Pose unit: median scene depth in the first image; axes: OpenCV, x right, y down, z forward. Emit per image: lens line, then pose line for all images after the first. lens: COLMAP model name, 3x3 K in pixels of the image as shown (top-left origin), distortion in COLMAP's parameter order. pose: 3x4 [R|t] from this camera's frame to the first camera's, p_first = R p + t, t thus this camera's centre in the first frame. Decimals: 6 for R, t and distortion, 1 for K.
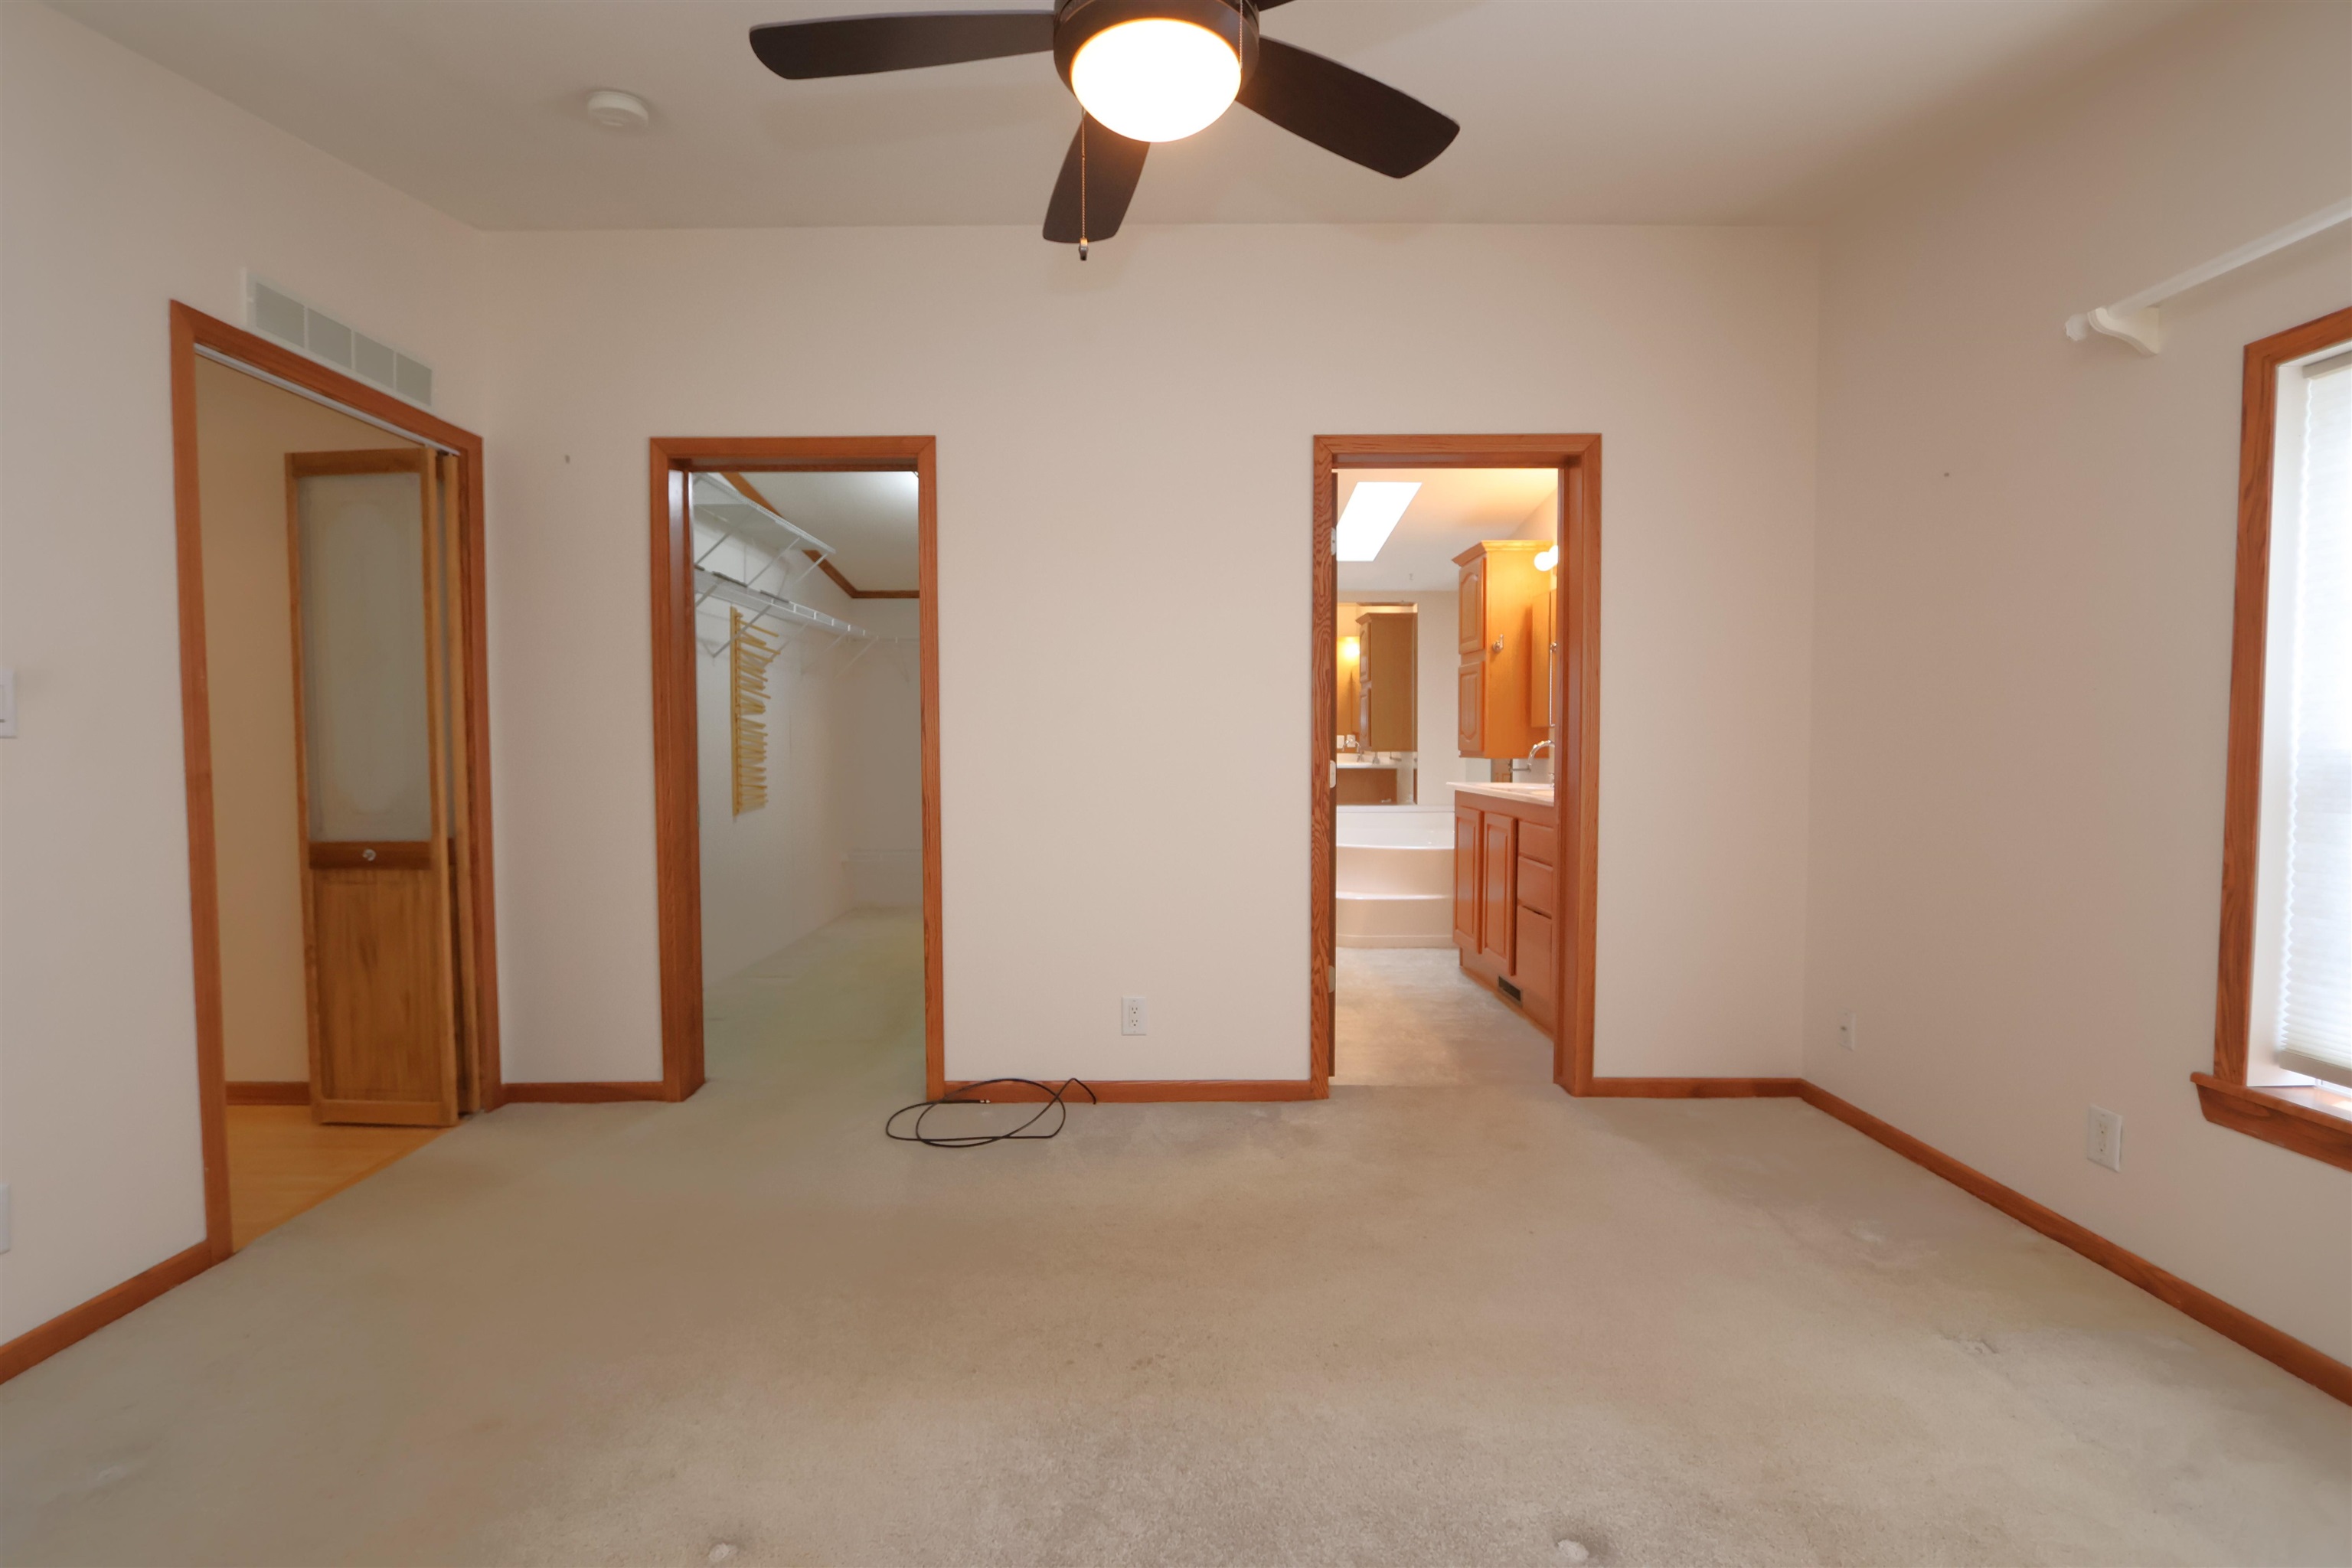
lens RADIAL K [[1086.4, 0, 1183.3], [0, 1086.4, 790.5], [0, 0, 1]] dist [-0.004033, -0.000032]
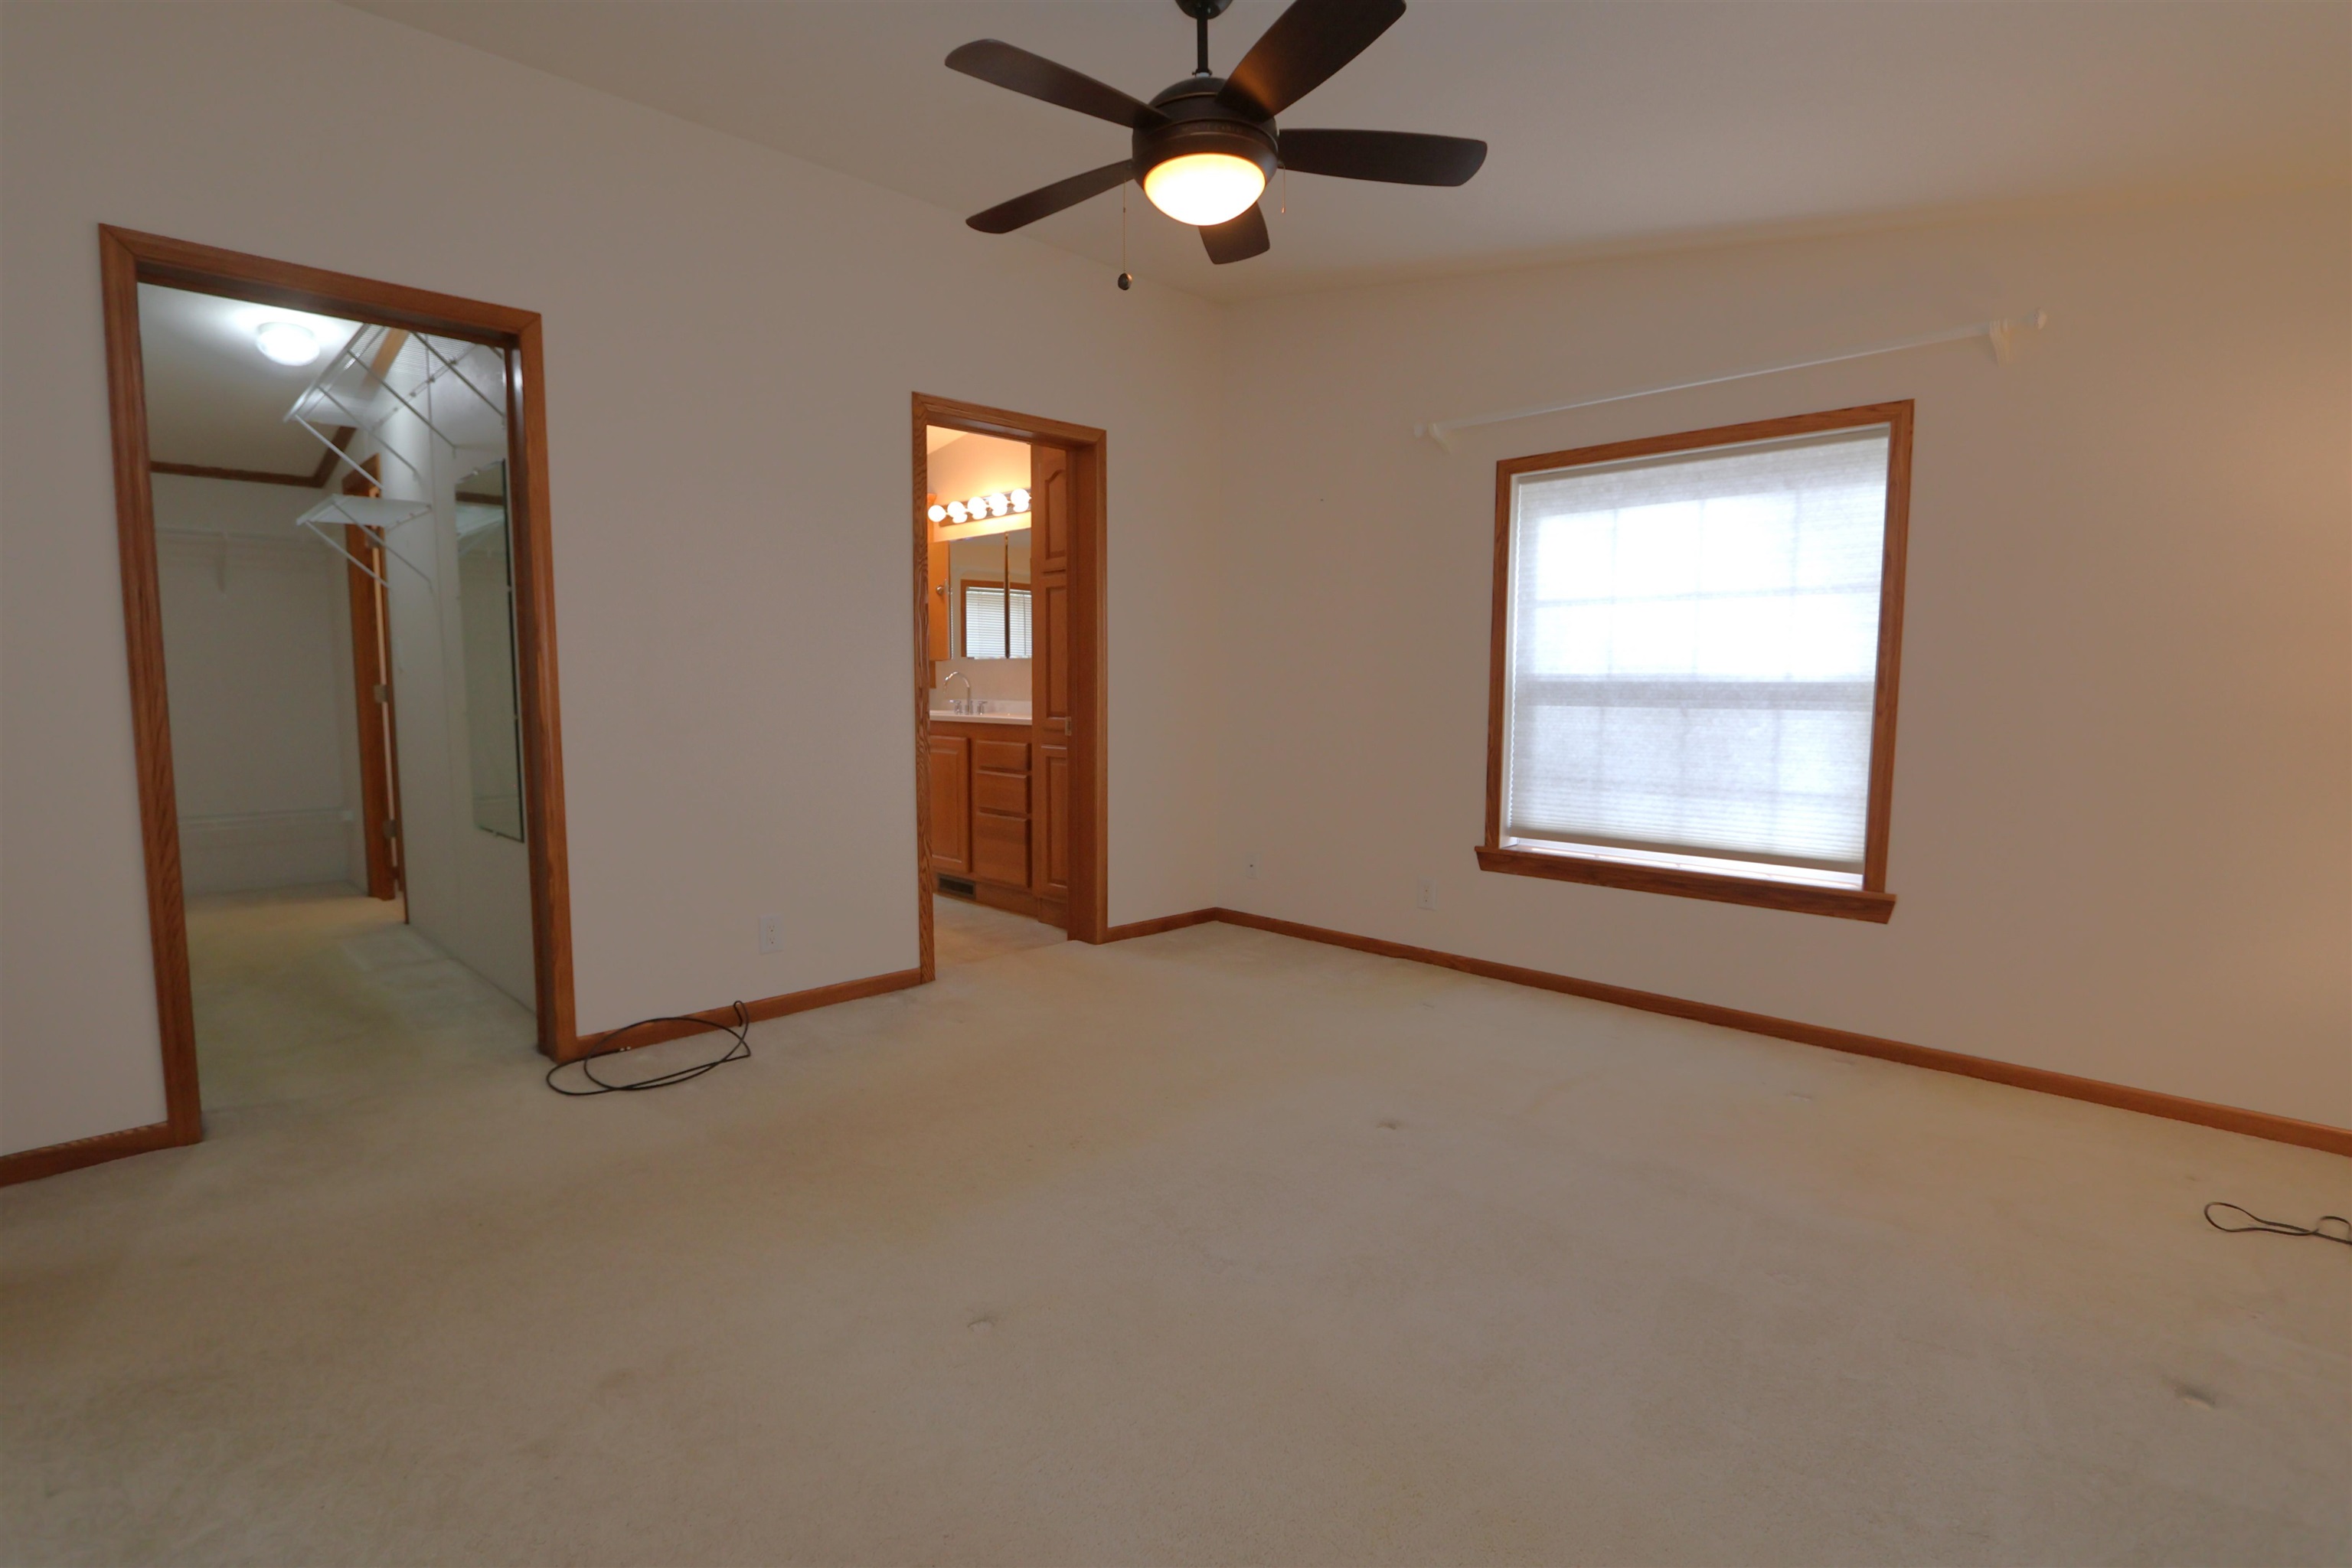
lens RADIAL K [[1100.0, 0, 1168.6], [0, 1100.0, 785.8], [0, 0, 1]] dist [-0.011849, -0.000616]
pose [[0.719057, -0.061317, 0.692241, -0.651581], [0.028693, 0.997870, 0.058585, 0.023792], [-0.694359, -0.022263, 0.719285, -0.001778]]
